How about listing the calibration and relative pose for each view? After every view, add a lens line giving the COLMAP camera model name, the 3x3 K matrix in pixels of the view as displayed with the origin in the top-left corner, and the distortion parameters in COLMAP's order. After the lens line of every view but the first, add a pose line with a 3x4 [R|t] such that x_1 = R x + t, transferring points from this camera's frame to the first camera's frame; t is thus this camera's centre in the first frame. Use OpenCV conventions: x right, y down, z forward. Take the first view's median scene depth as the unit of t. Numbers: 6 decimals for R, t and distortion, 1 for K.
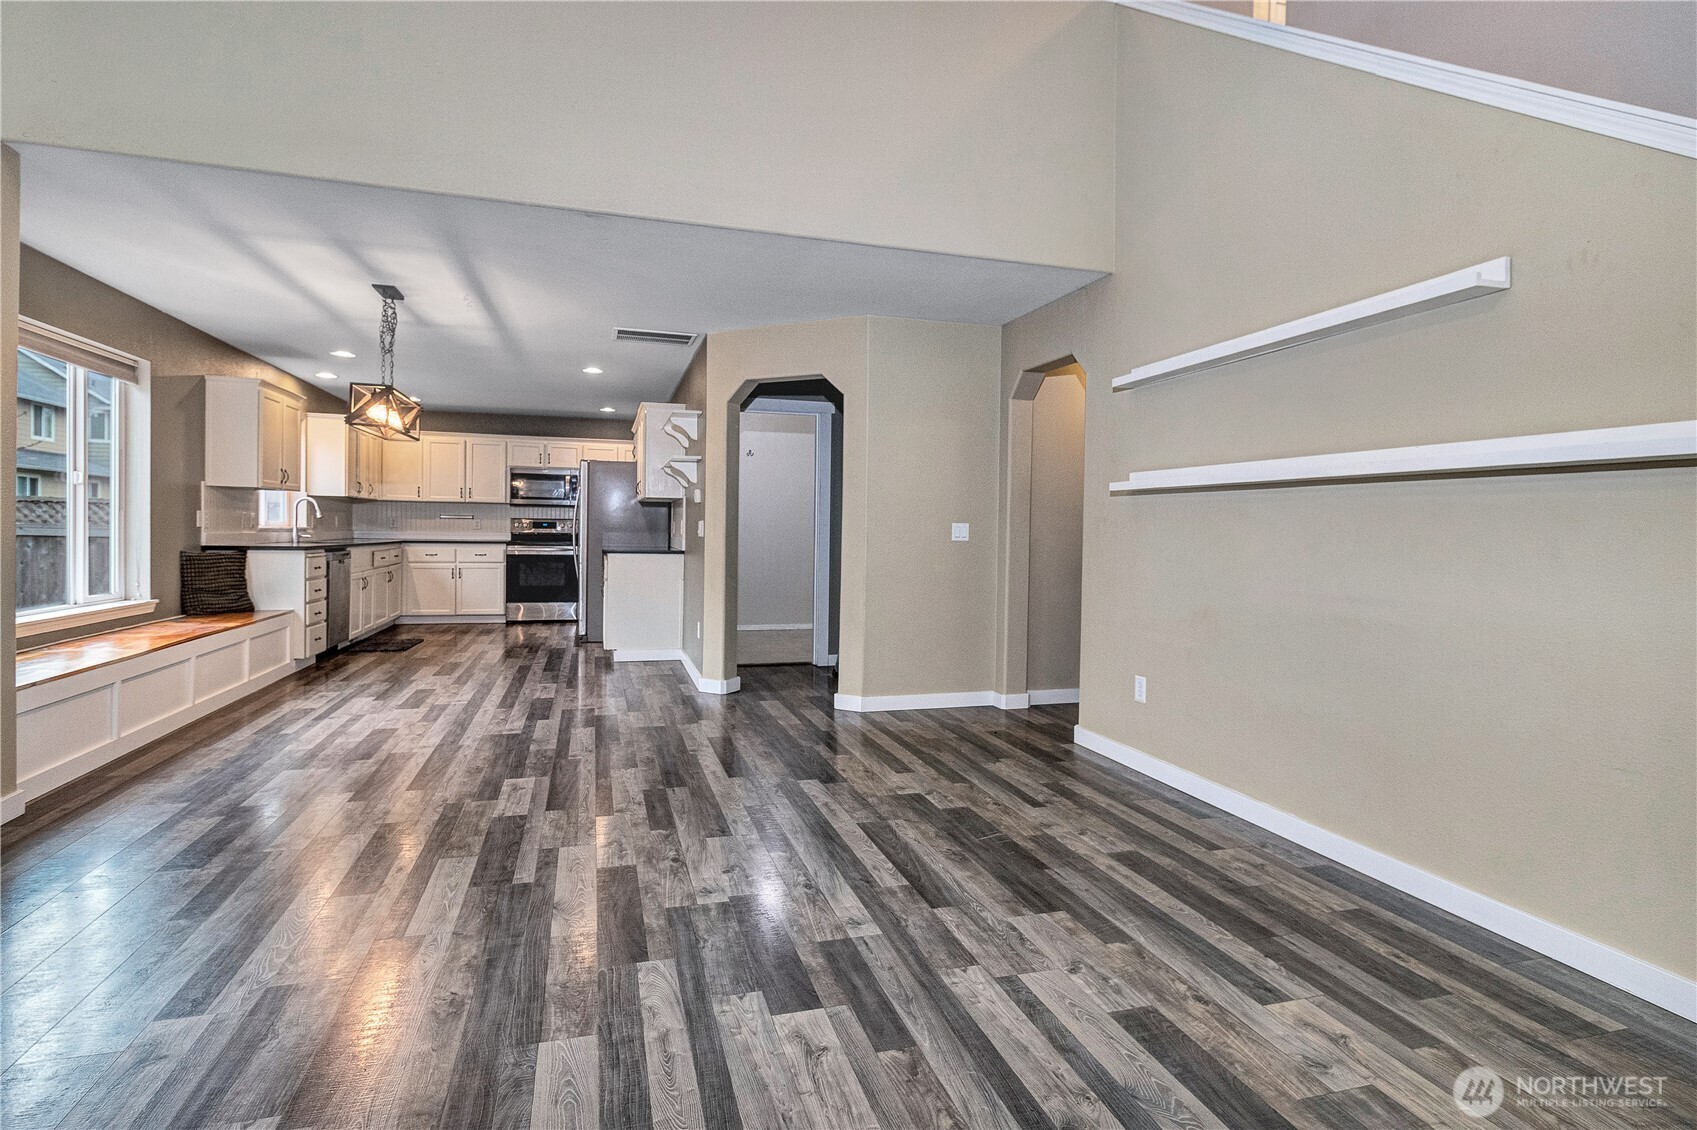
lens RADIAL K [[886.9, 0, 909.3], [0, 886.9, 545.3], [0, 0, 1]] dist [0.003834, 0.001974]
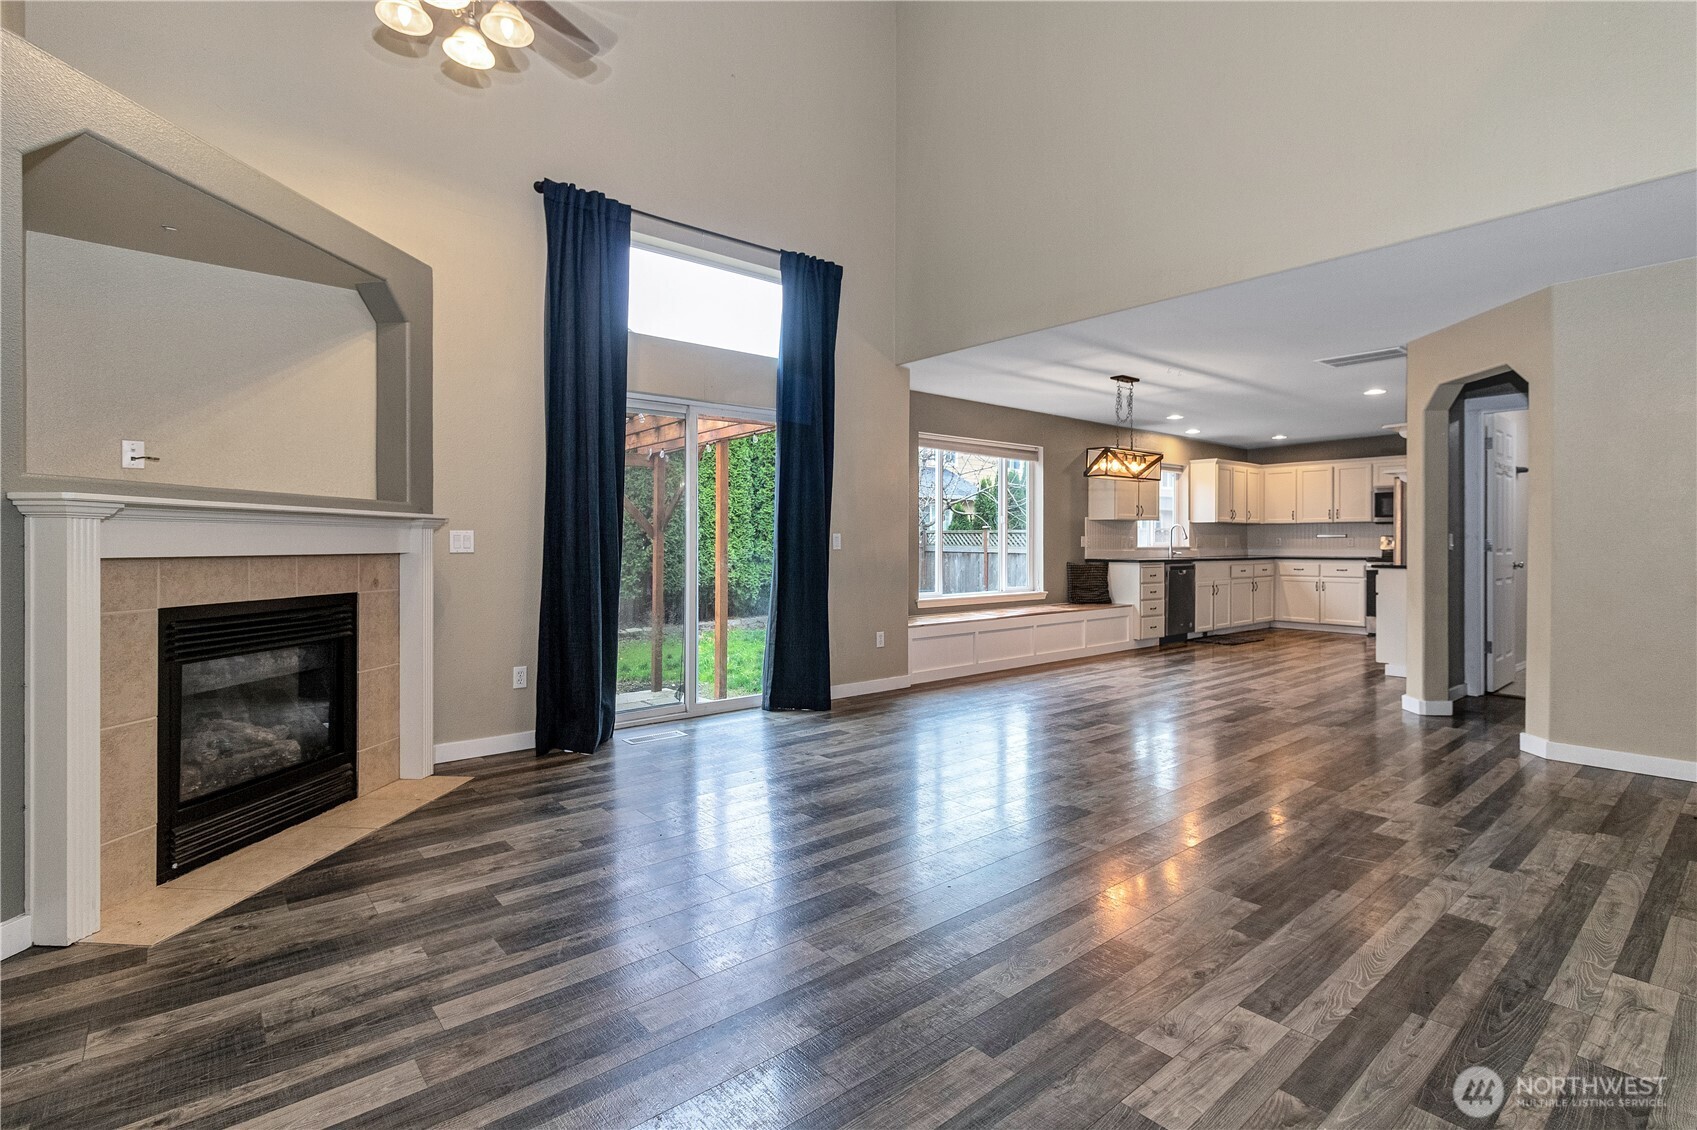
lens RADIAL K [[827.8, 0, 830.0], [0, 827.8, 541.2], [0, 0, 1]] dist [-0.000246, 0.000819]
pose [[0.353052, -0.017353, -0.935443, 0.780468], [-0.009222, 0.999715, -0.022026, 0.010817], [0.935558, 0.016403, 0.352791, 0.156618]]
